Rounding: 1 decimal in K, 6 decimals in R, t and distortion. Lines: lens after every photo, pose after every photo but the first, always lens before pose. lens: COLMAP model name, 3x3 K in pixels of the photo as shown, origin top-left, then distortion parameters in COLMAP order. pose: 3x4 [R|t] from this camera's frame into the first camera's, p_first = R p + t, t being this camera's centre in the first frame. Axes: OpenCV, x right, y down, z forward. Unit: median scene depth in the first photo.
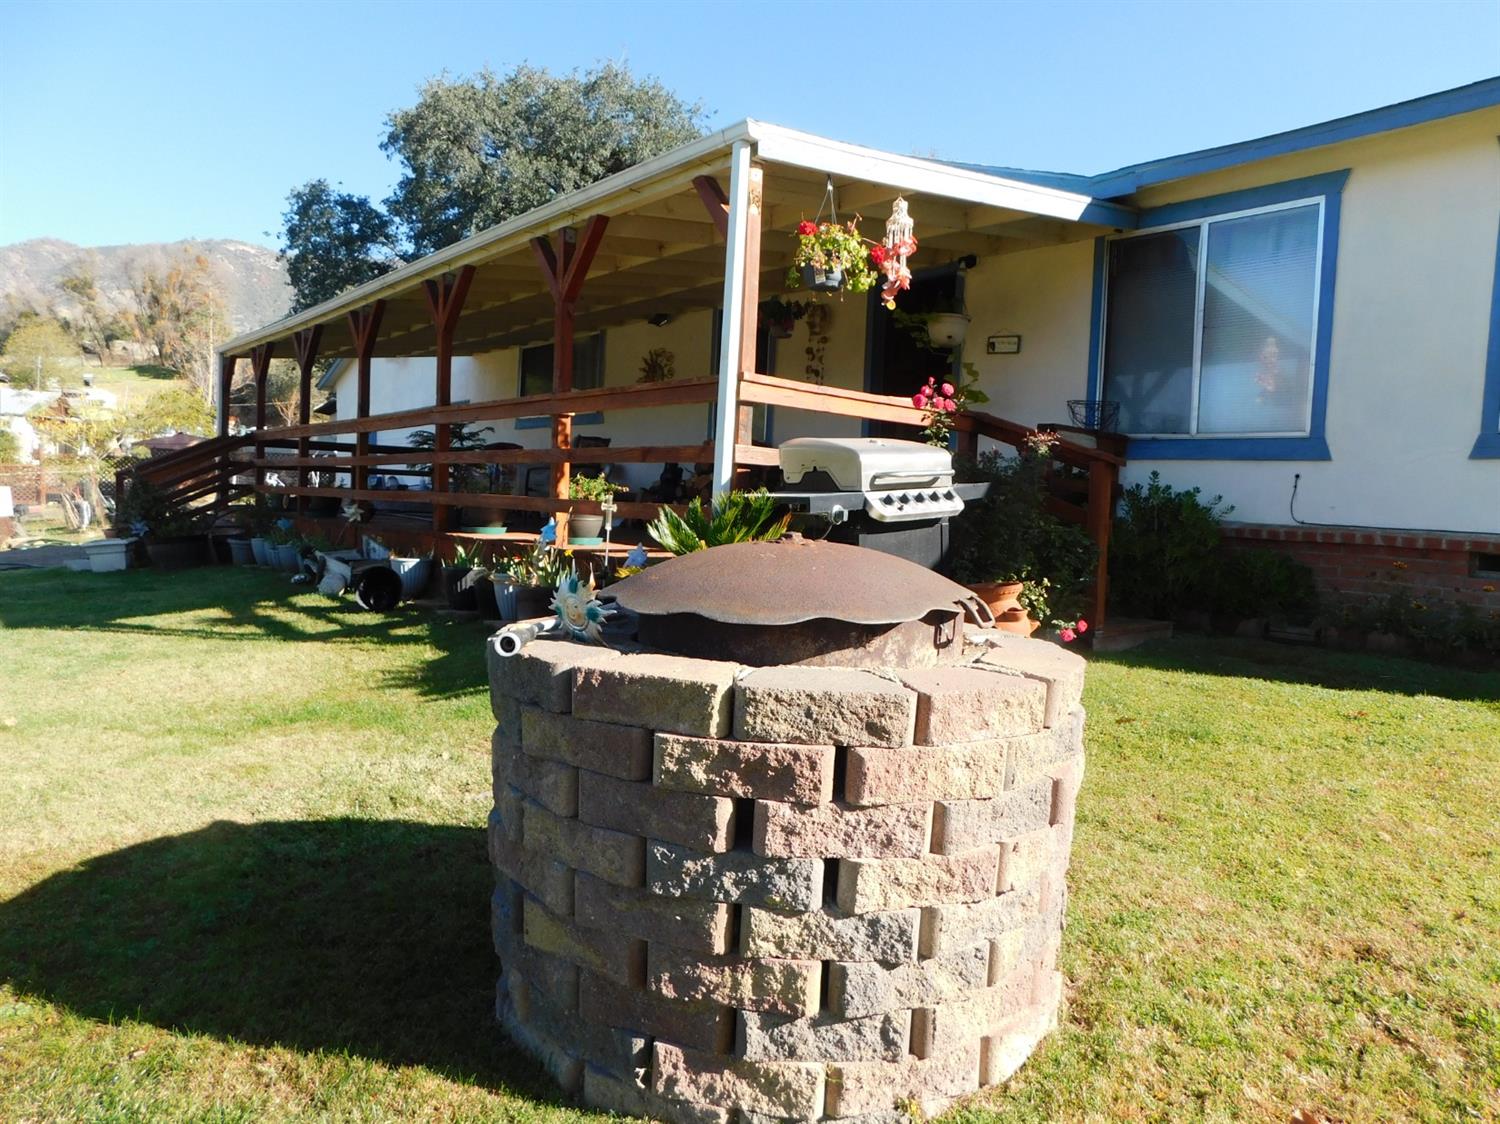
lens RADIAL K [[990.9, 0, 763.2], [0, 990.9, 569.9], [0, 0, 1]] dist [-0.069191, 0.064557]
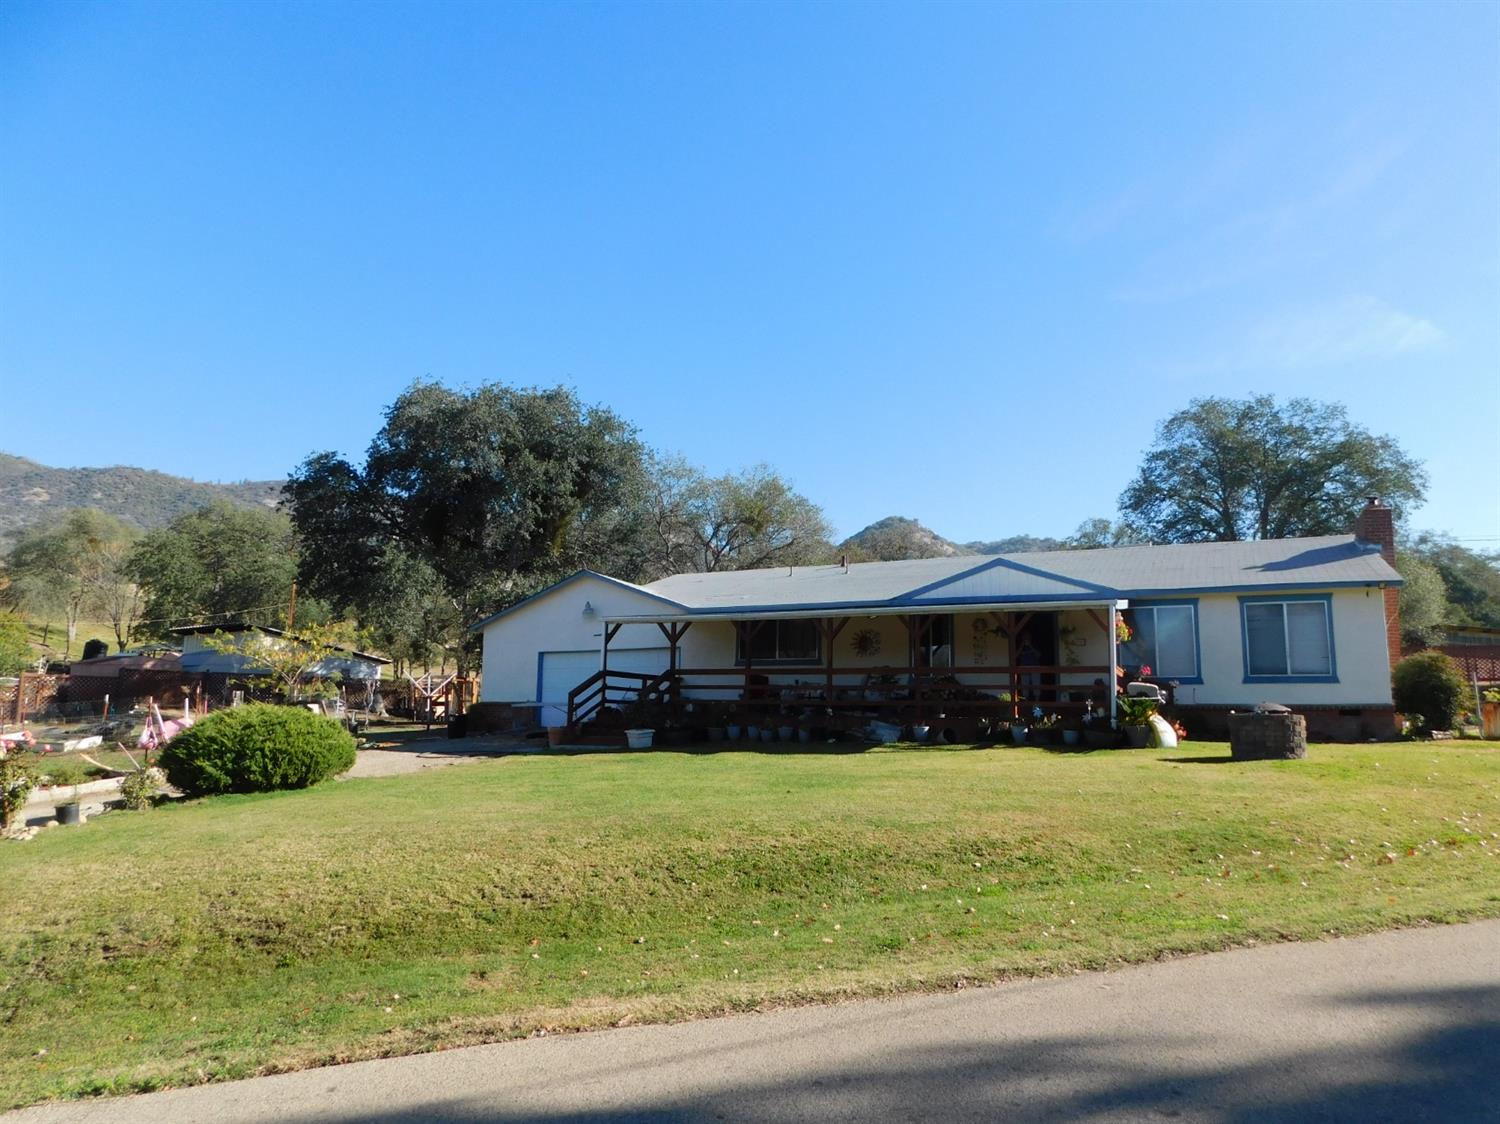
lens RADIAL K [[990.9, 0, 761.8], [0, 990.9, 591.2], [0, 0, 1]] dist [-0.069191, 0.064557]
pose [[0.916856, 0.025636, 0.398394, -1.629099], [0.048821, 0.983245, -0.175627, 0.065092], [-0.396222, 0.180475, 0.900243, -1.106844]]
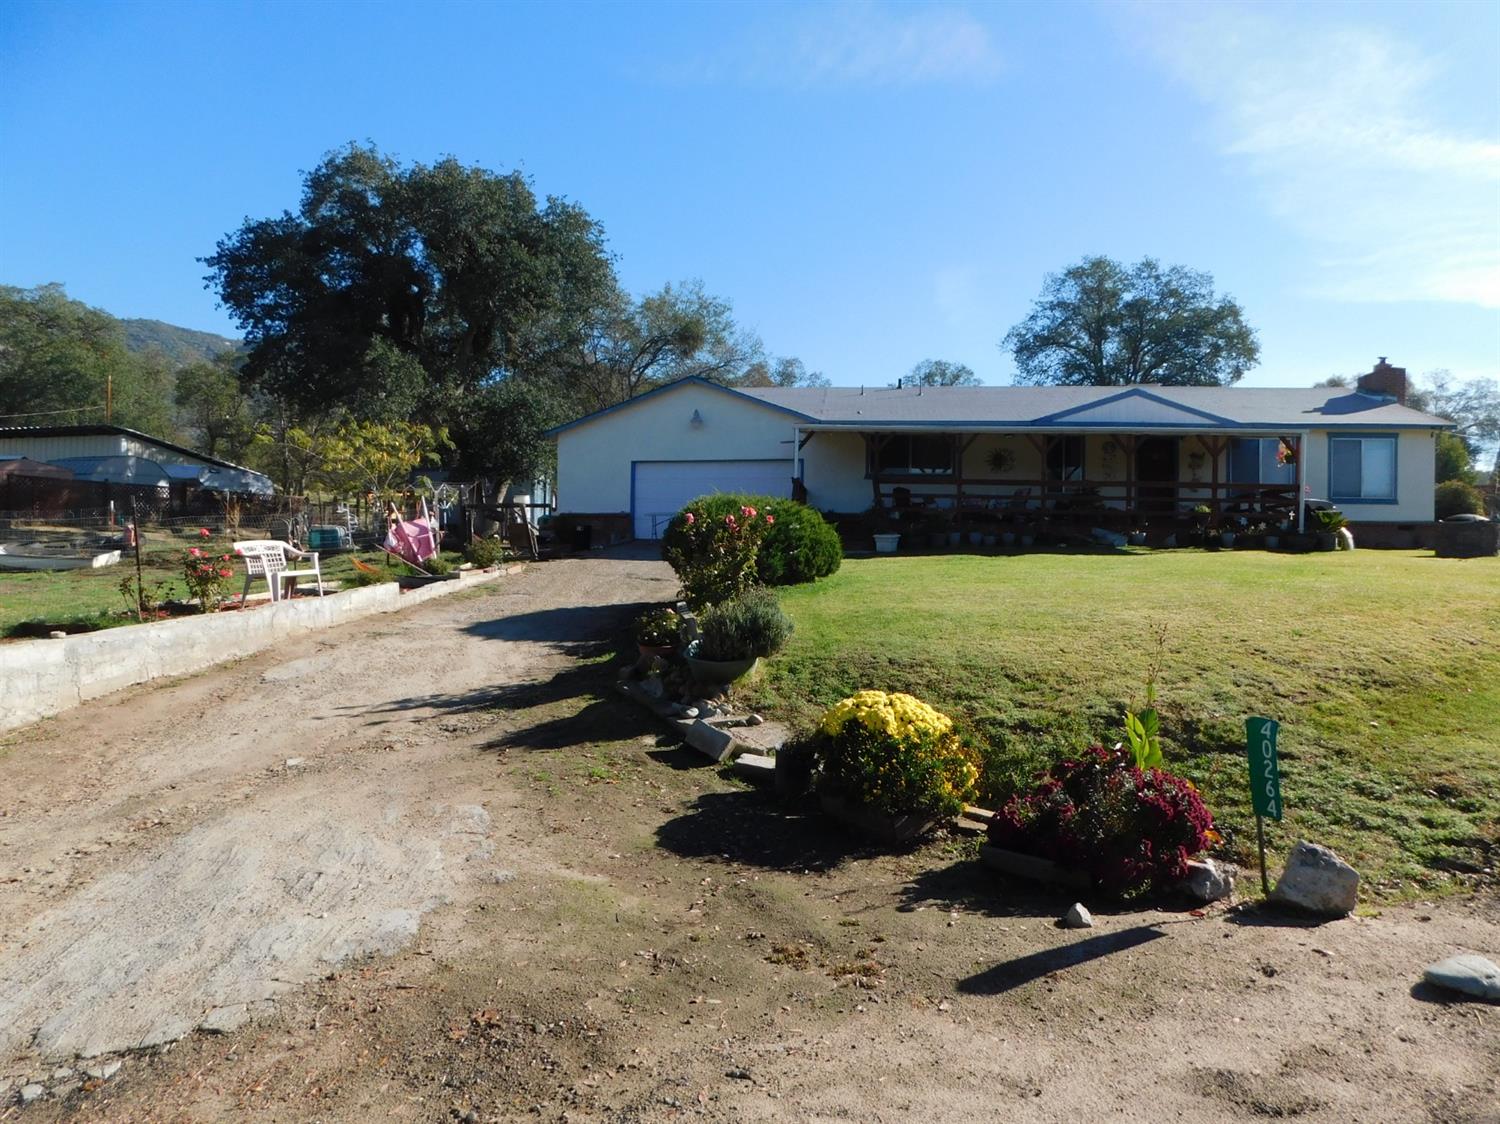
lens RADIAL K [[990.9, 0, 751.4], [0, 990.9, 550.8], [0, 0, 1]] dist [-0.069191, 0.064557]
pose [[0.736306, -0.025797, 0.676156, -2.940893], [0.058721, 0.997939, -0.025870, 0.042310], [-0.674096, 0.058753, 0.736304, -0.343526]]
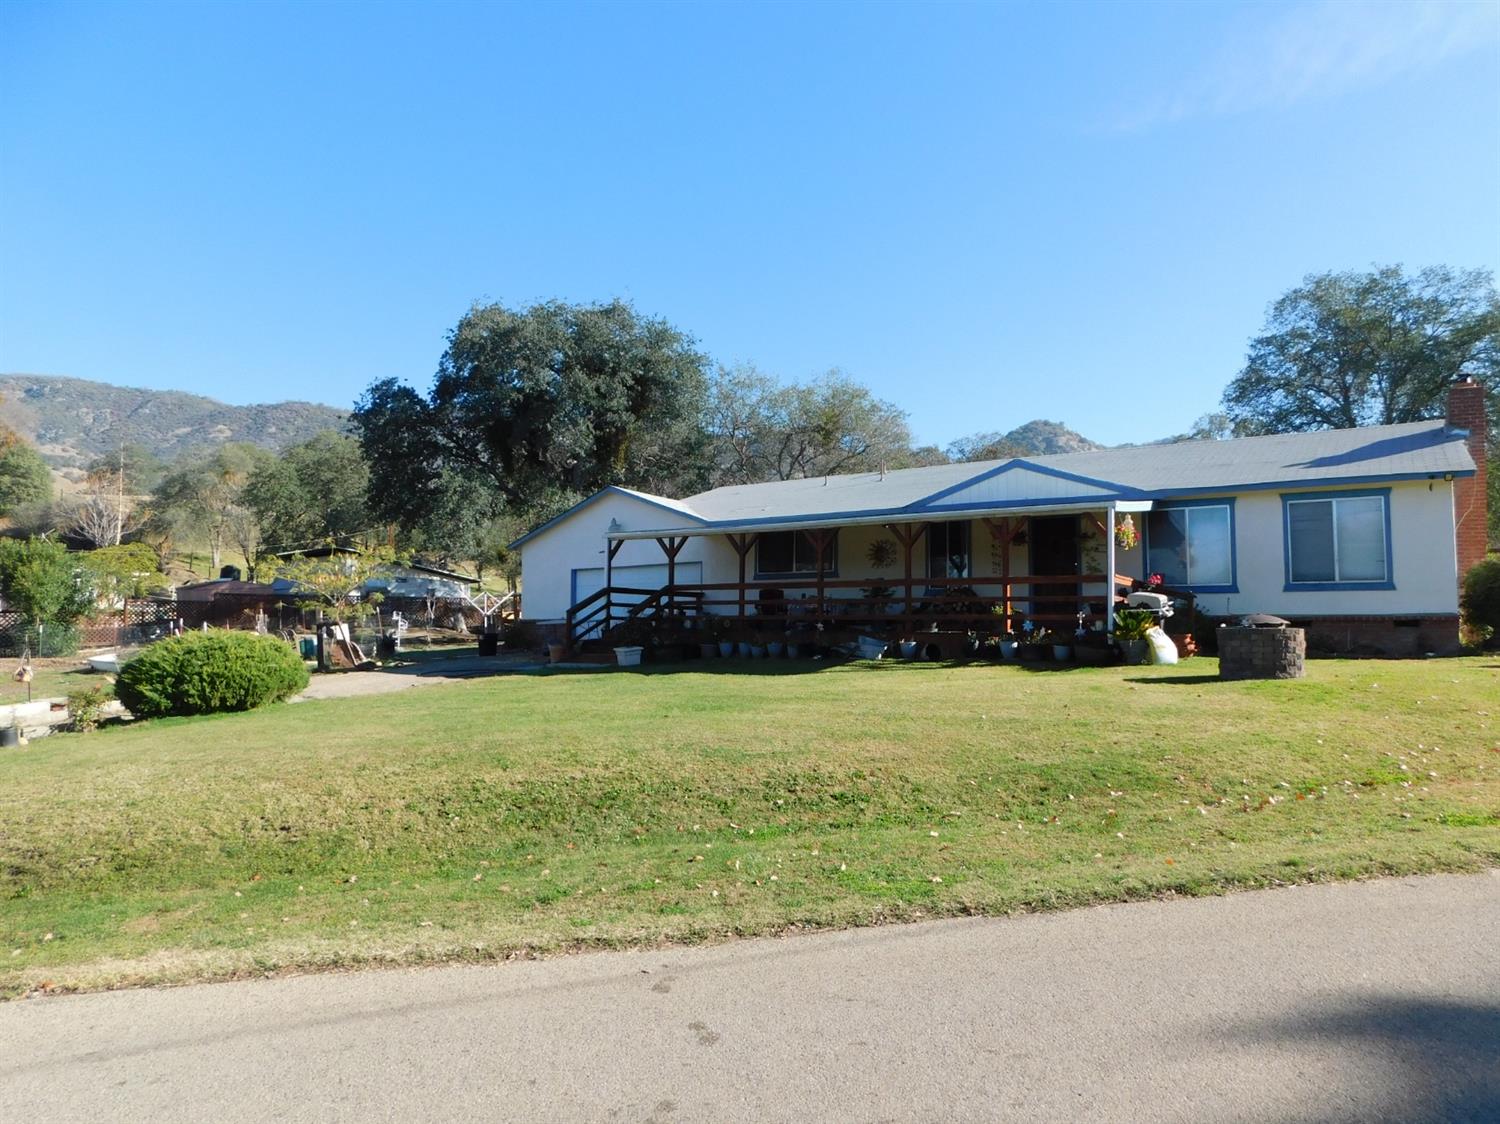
lens RADIAL K [[990.9, 0, 761.9], [0, 990.9, 576.7], [0, 0, 1]] dist [-0.069191, 0.064557]
pose [[0.963594, -0.021255, 0.266523, -1.238422], [0.052071, 0.992667, -0.109095, 0.065528], [-0.262249, 0.119001, 0.957635, -1.129656]]
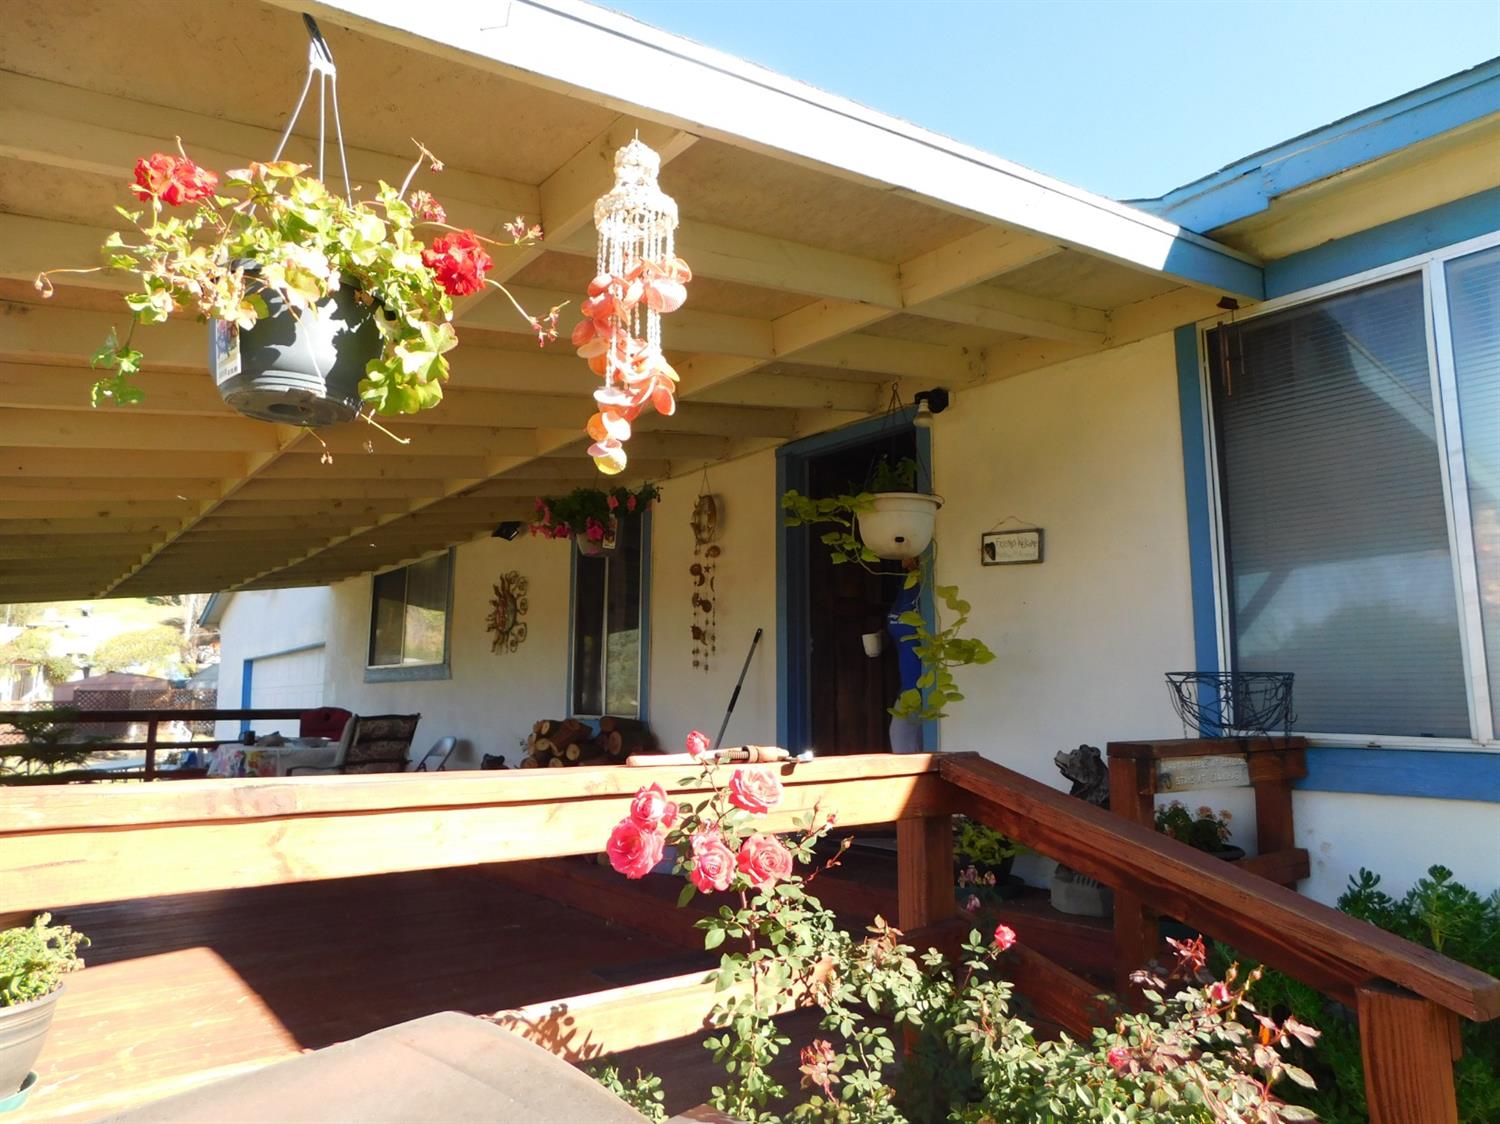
lens RADIAL K [[990.9, 0, 756.2], [0, 990.9, 562.6], [0, 0, 1]] dist [-0.069191, 0.064557]
pose [[0.998335, -0.049460, -0.029675, 0.124728], [0.042311, 0.977637, -0.205999, -0.119656], [0.039201, 0.204401, 0.978102, 0.487962]]
